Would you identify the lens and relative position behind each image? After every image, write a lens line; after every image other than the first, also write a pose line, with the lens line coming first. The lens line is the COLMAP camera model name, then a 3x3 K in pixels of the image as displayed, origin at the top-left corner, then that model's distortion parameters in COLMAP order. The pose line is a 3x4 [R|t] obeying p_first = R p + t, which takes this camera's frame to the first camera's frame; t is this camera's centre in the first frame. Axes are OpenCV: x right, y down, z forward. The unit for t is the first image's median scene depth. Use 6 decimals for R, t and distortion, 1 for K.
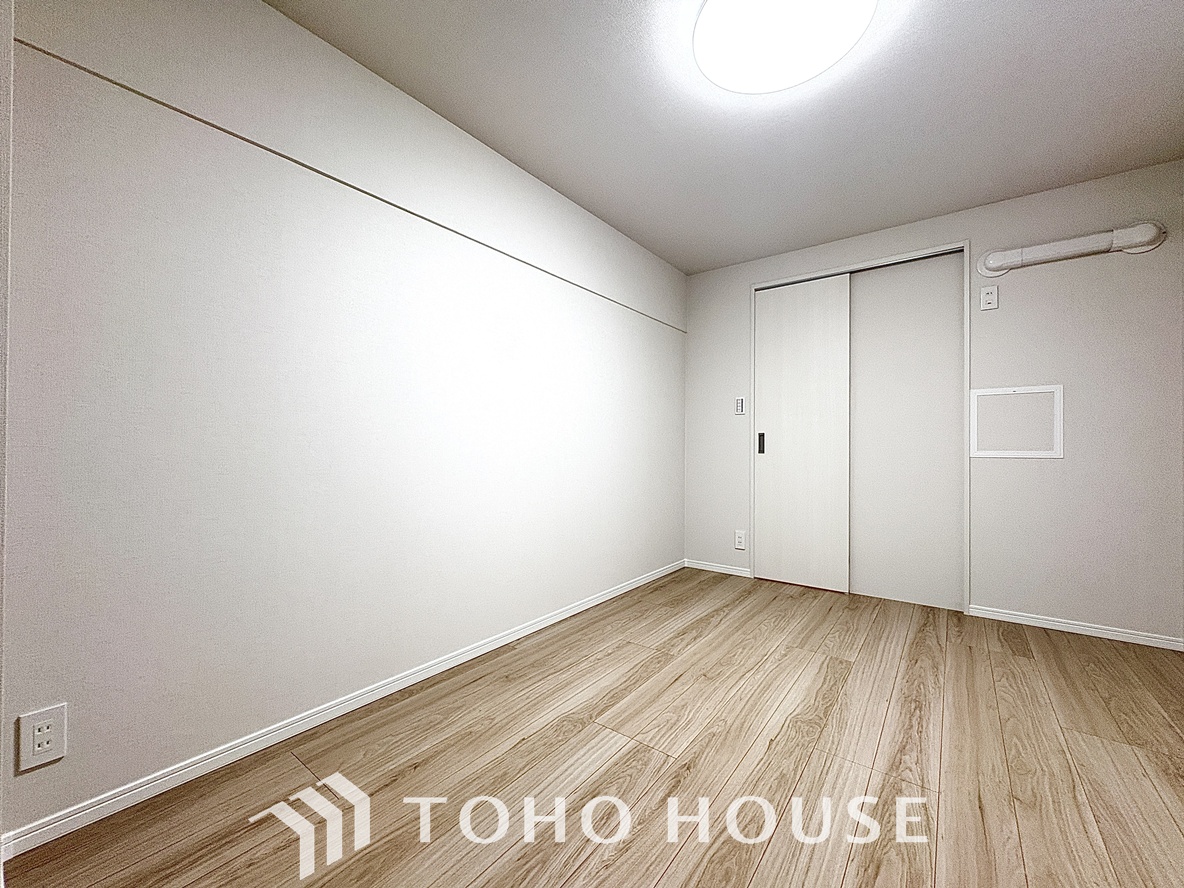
lens RADIAL K [[472.5, 0, 592.0], [0, 472.5, 444.0], [0, 0, 1]] dist [-0.001880, 0.000218]
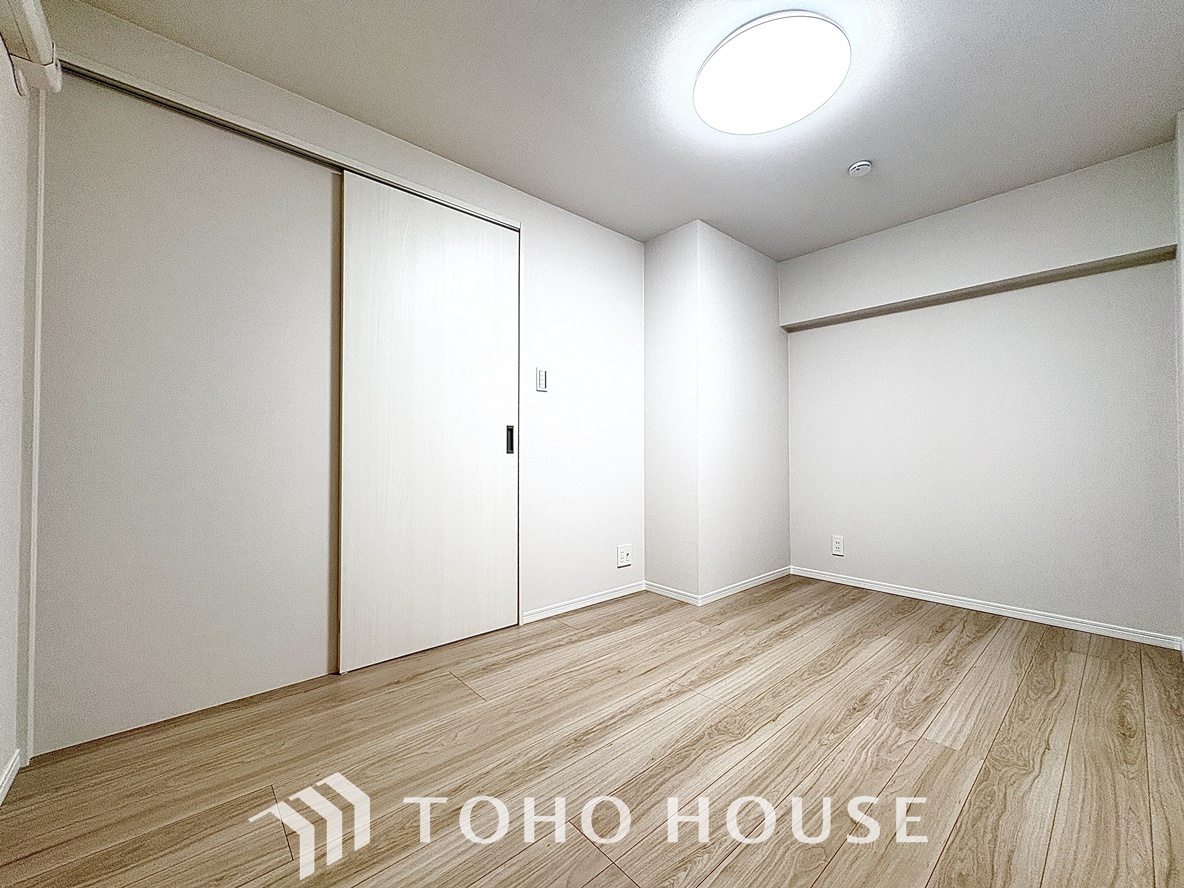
lens RADIAL K [[472.5, 0, 592.0], [0, 472.5, 444.0], [0, 0, 1]] dist [-0.001880, 0.000218]
pose [[-0.981325, -0.000486, 0.192358, 0.384433], [-0.004843, 0.999742, -0.022180, 0.024098], [-0.192298, -0.022698, -0.981074, 1.418292]]
